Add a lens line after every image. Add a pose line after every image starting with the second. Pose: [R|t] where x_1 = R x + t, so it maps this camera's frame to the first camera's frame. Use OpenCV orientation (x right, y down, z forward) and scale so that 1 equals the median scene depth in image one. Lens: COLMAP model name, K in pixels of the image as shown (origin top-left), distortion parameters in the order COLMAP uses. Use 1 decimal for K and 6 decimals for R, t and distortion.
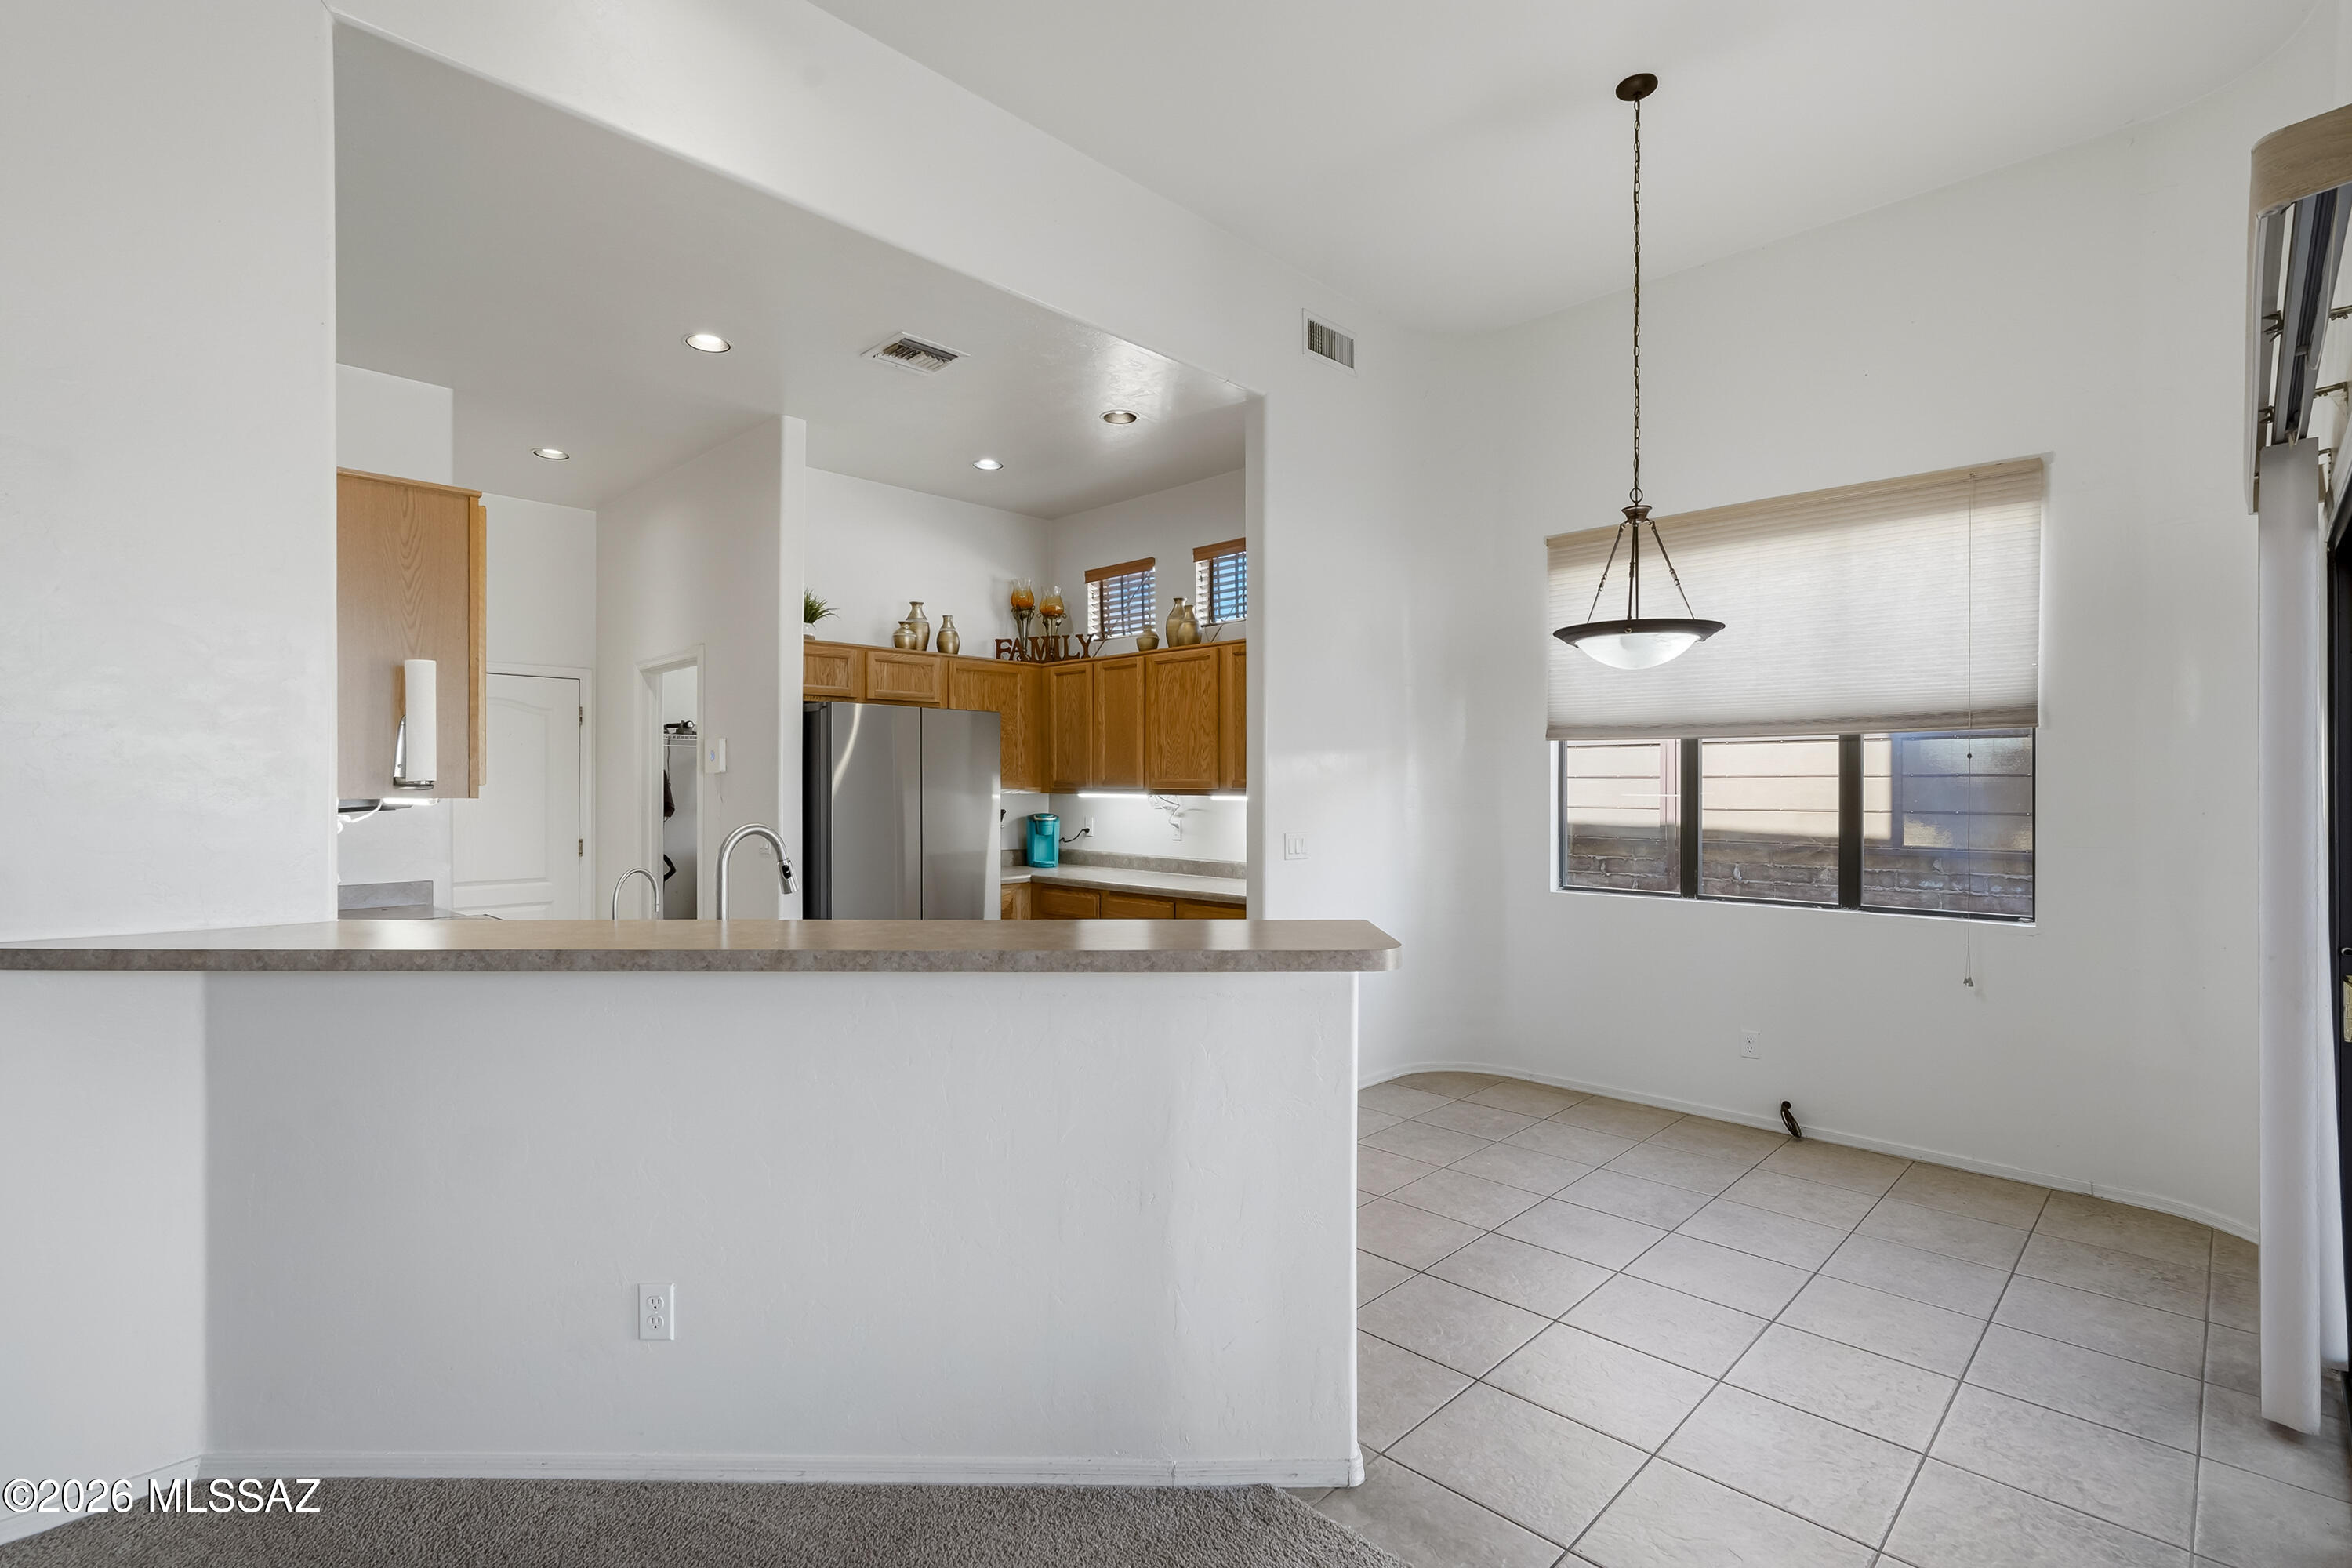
lens RADIAL K [[1071.0, 0, 1180.2], [0, 1071.0, 777.7], [0, 0, 1]] dist [-0.000950, -0.000057]
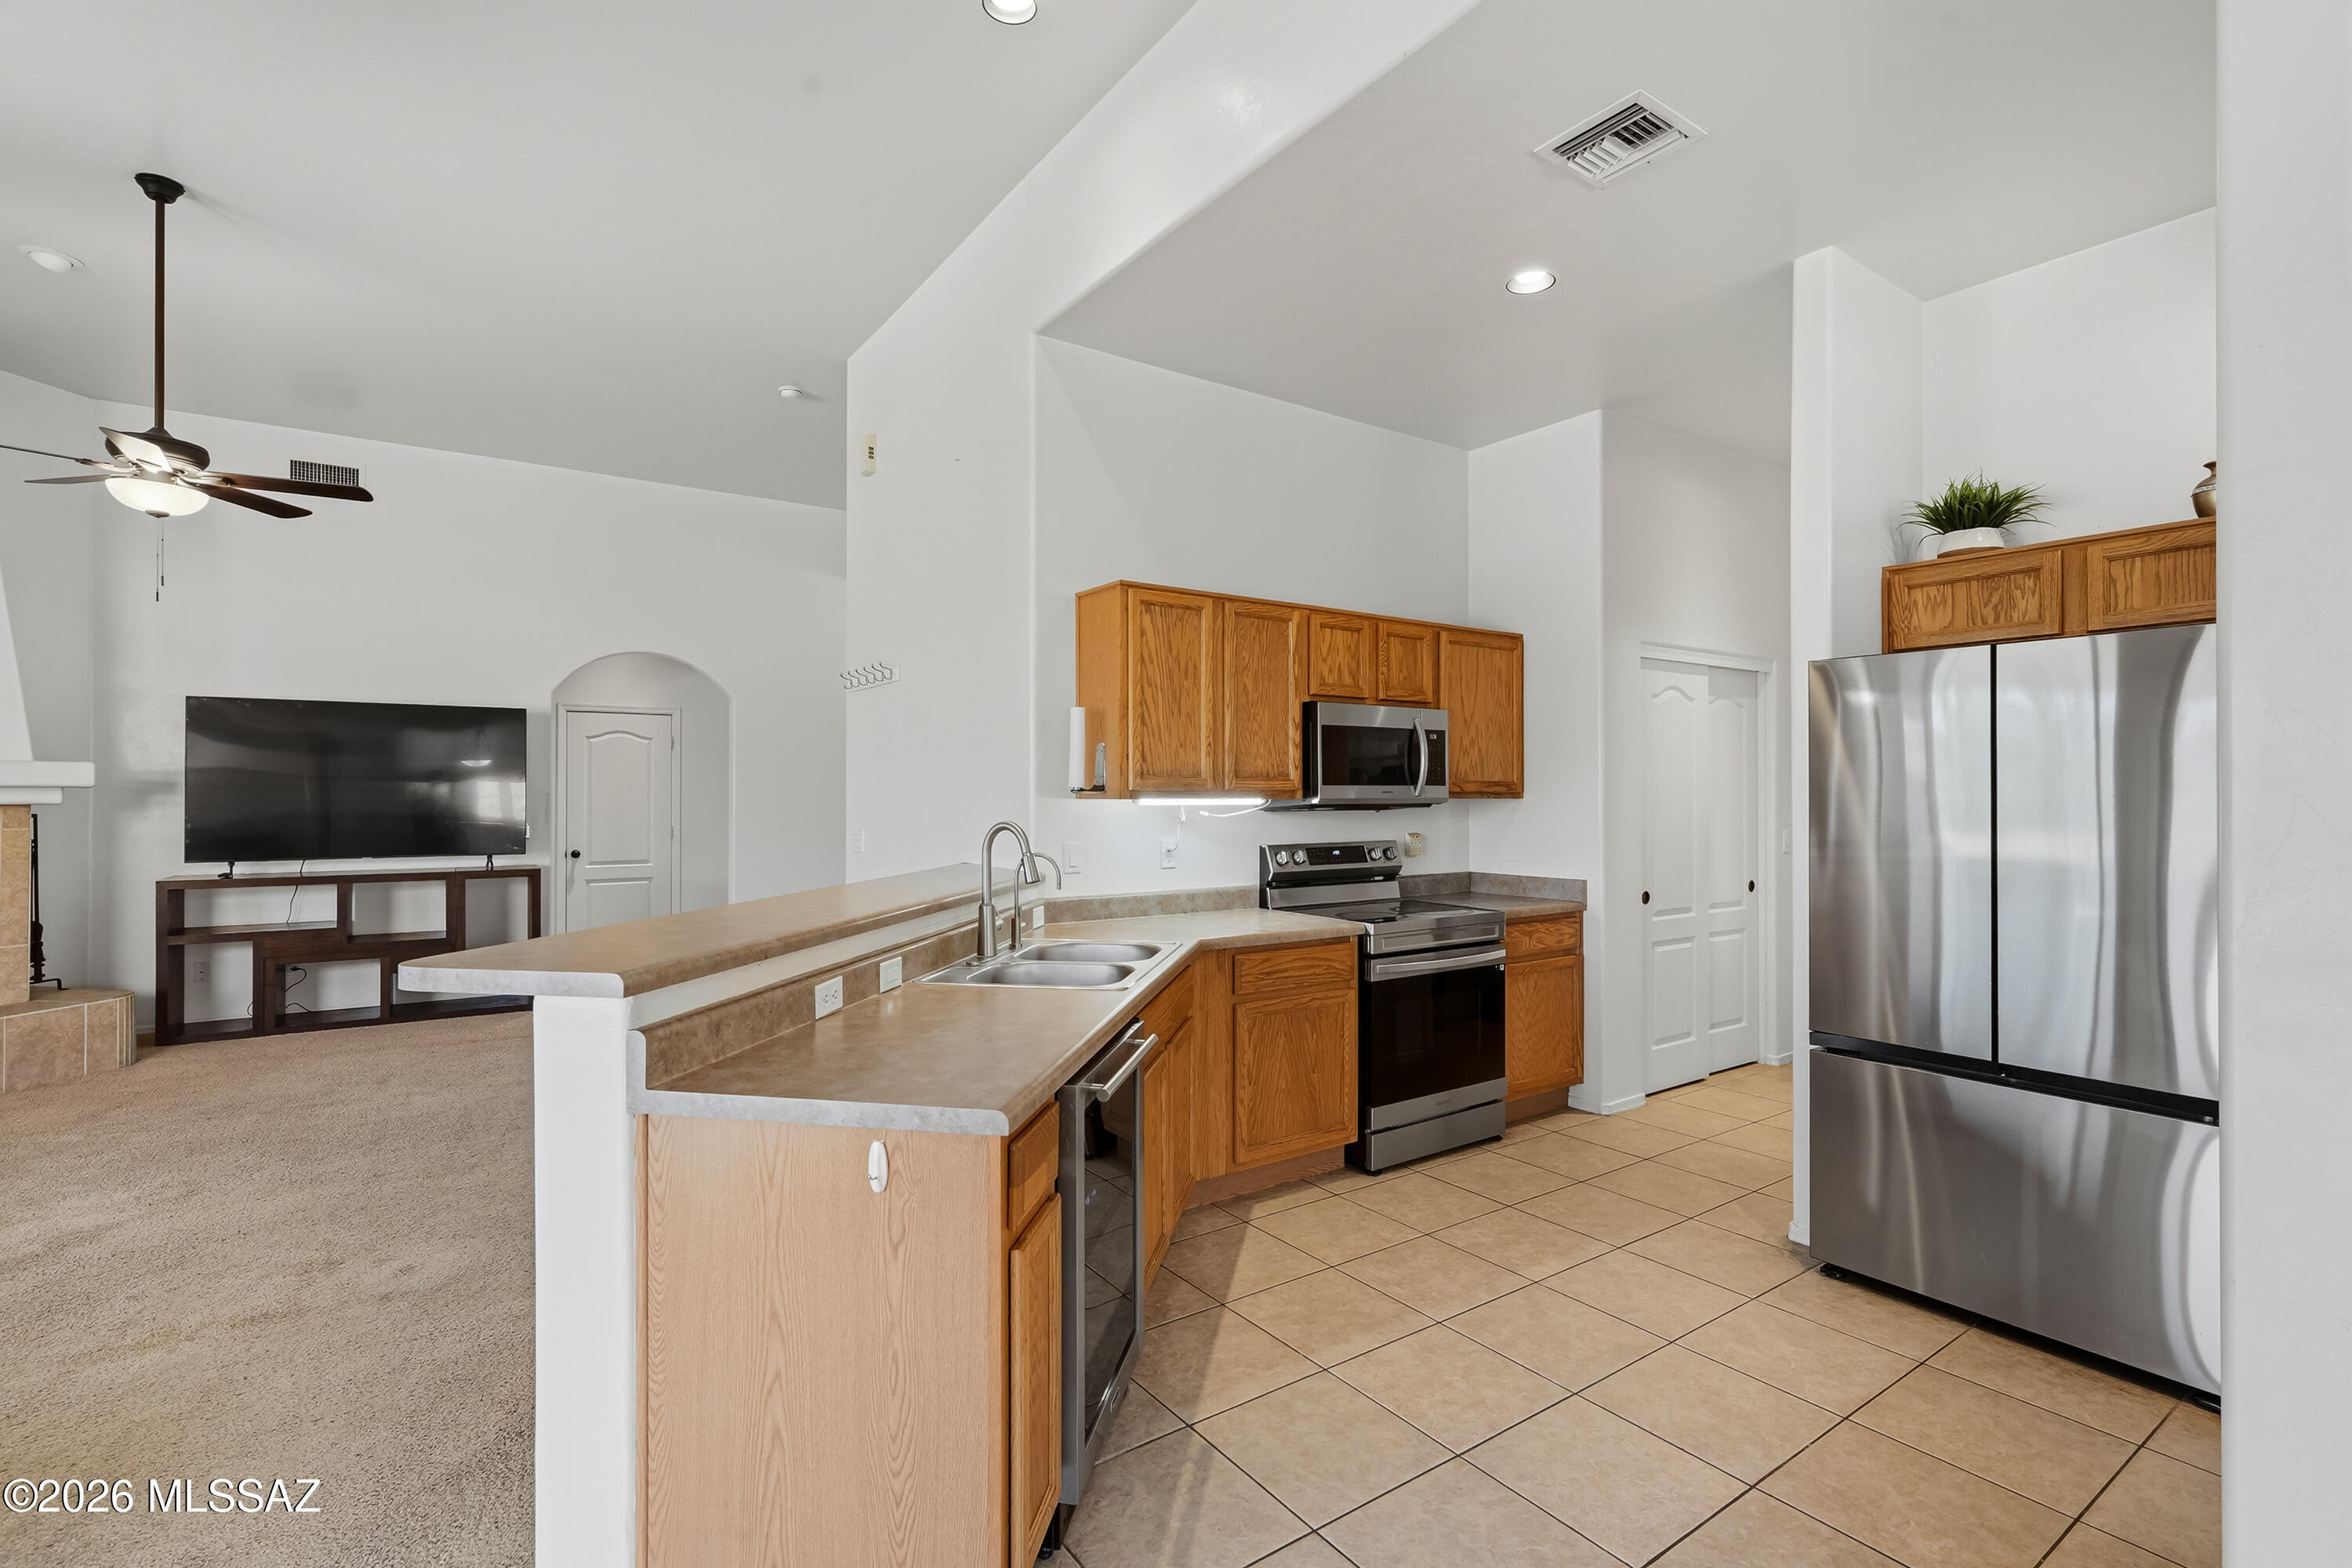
lens RADIAL K [[1079.2, 0, 1169.7], [0, 1079.2, 792.8], [0, 0, 1]] dist [-0.000418, 0.000752]
pose [[-0.189185, -0.000941, -0.981941, 0.340641], [0.007817, 0.999966, -0.002465, 0.006917], [0.981910, -0.008142, -0.189172, 0.626561]]
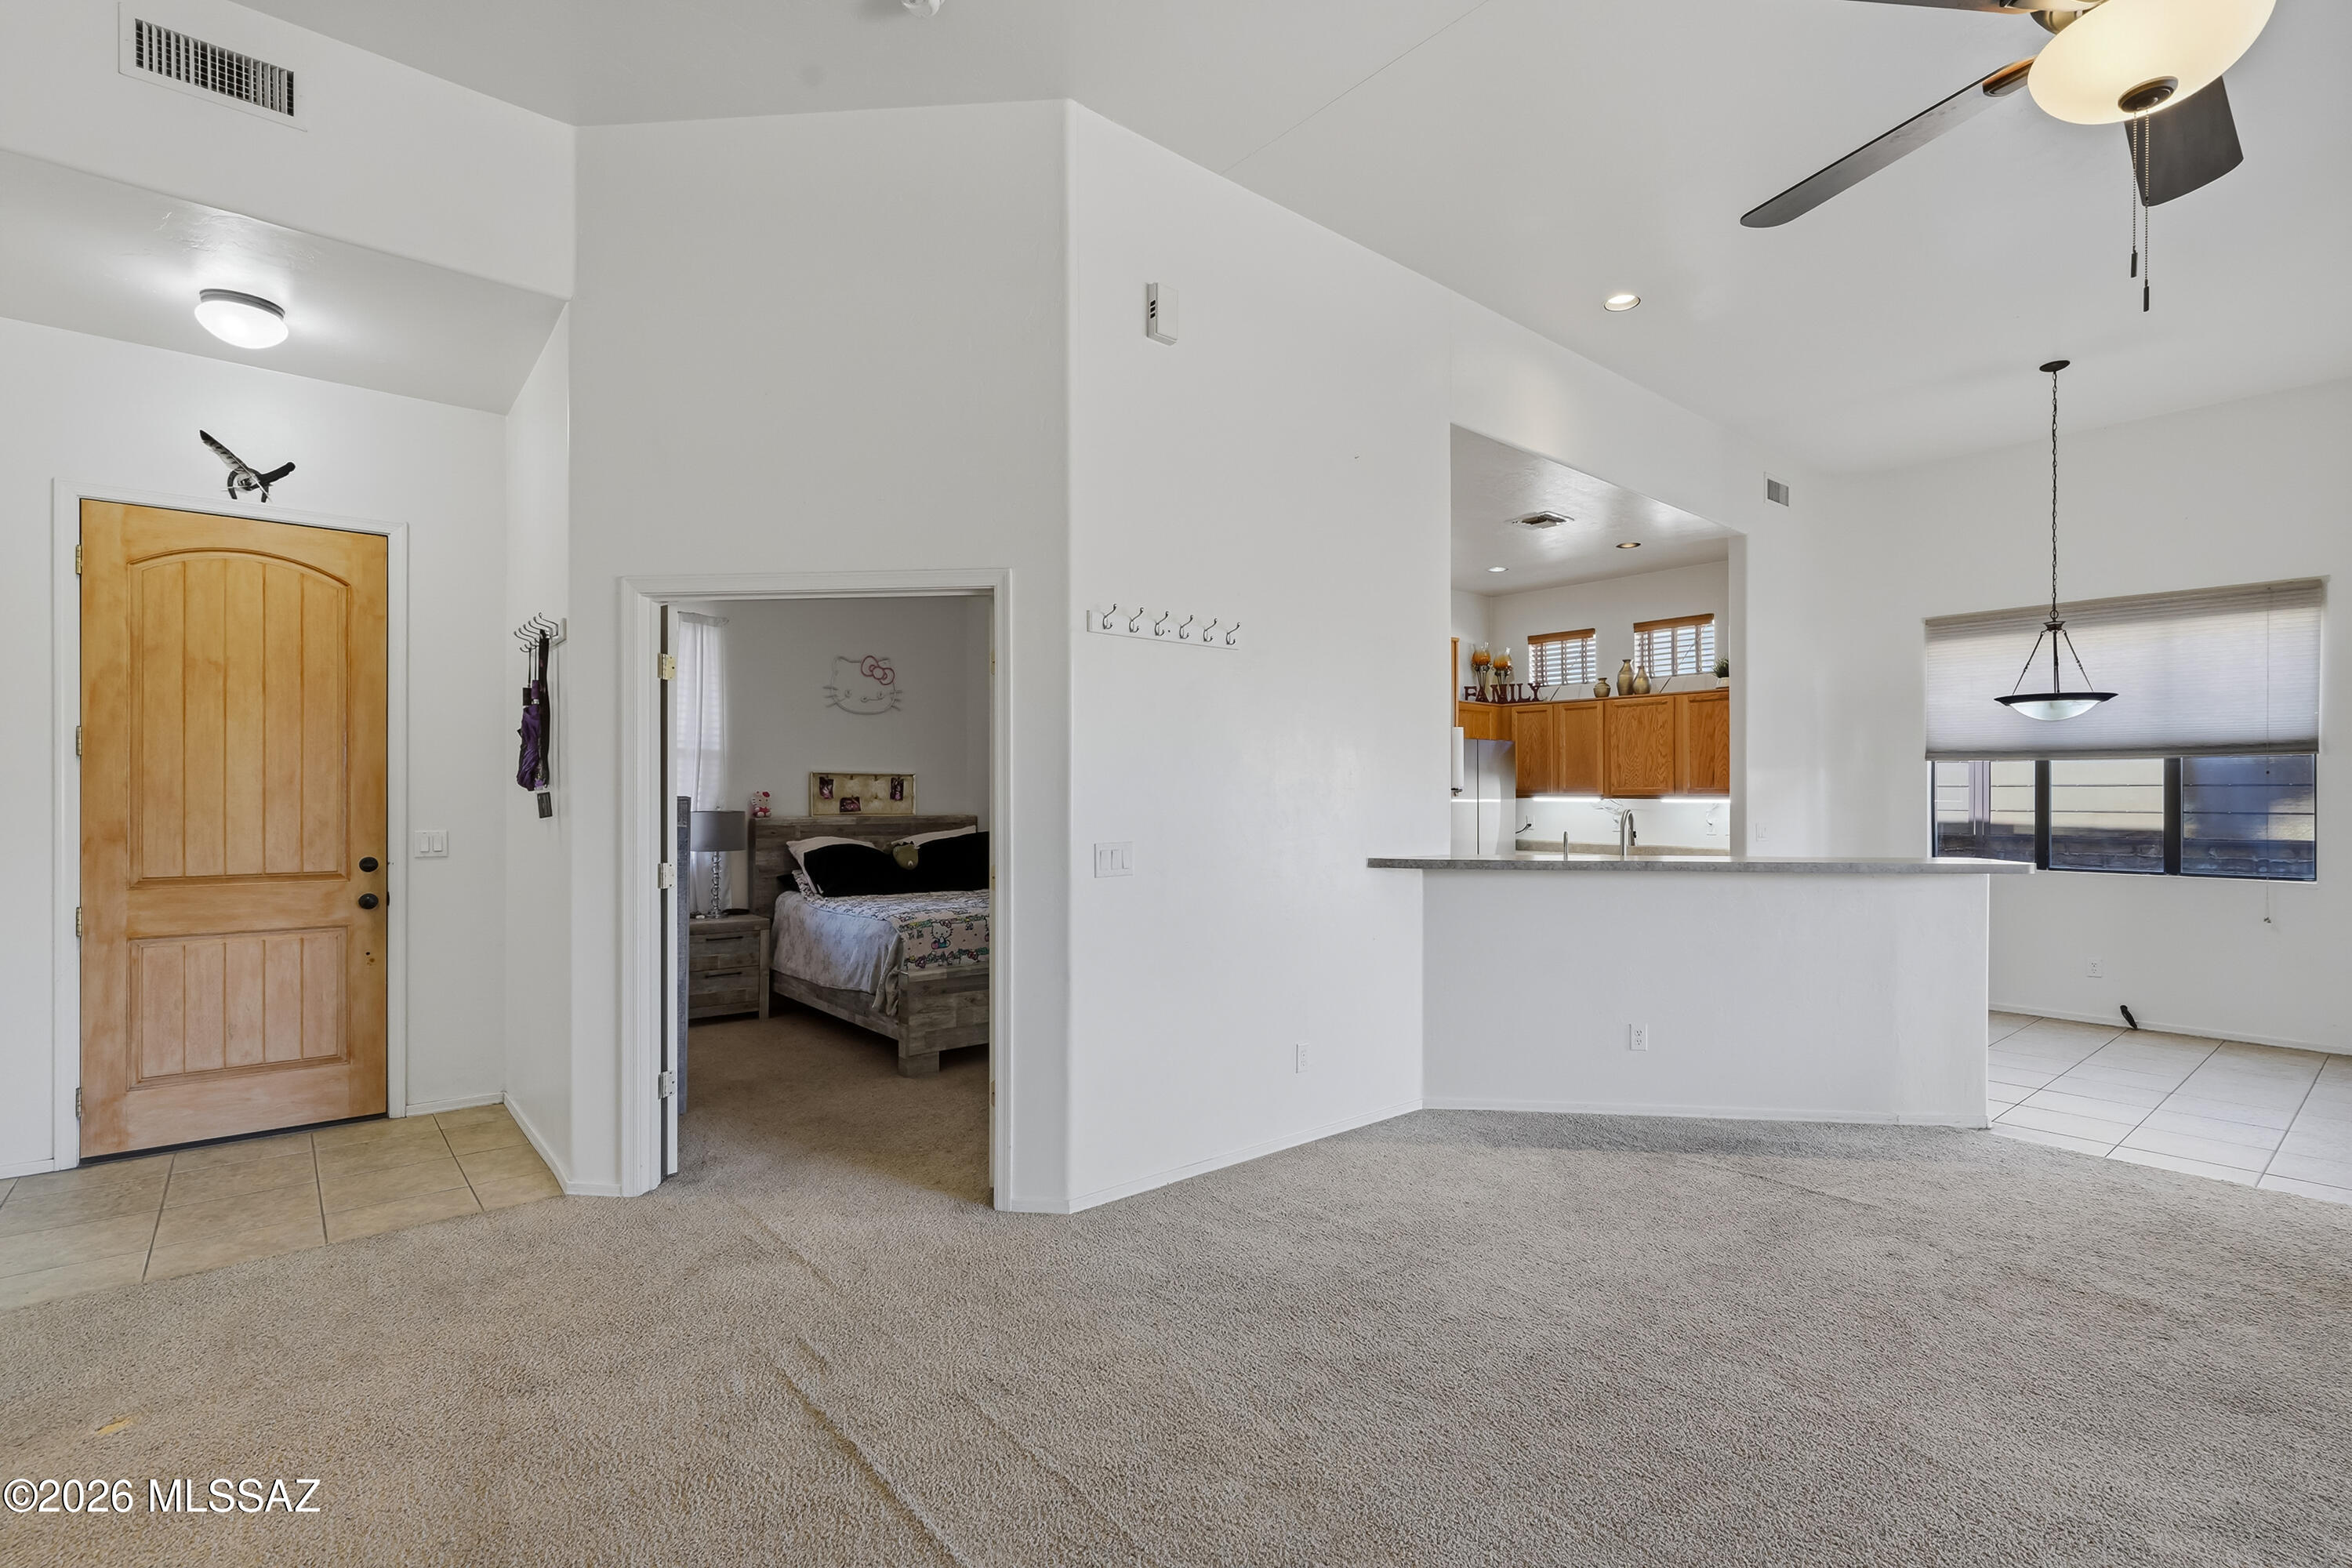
lens RADIAL K [[1079.2, 0, 1169.7], [0, 1079.2, 792.8], [0, 0, 1]] dist [-0.000418, 0.000752]
pose [[0.994487, 0.003386, -0.104801, -0.462860], [-0.003021, 0.999989, 0.003646, 0.004577], [0.104812, -0.003309, 0.994487, -0.489208]]
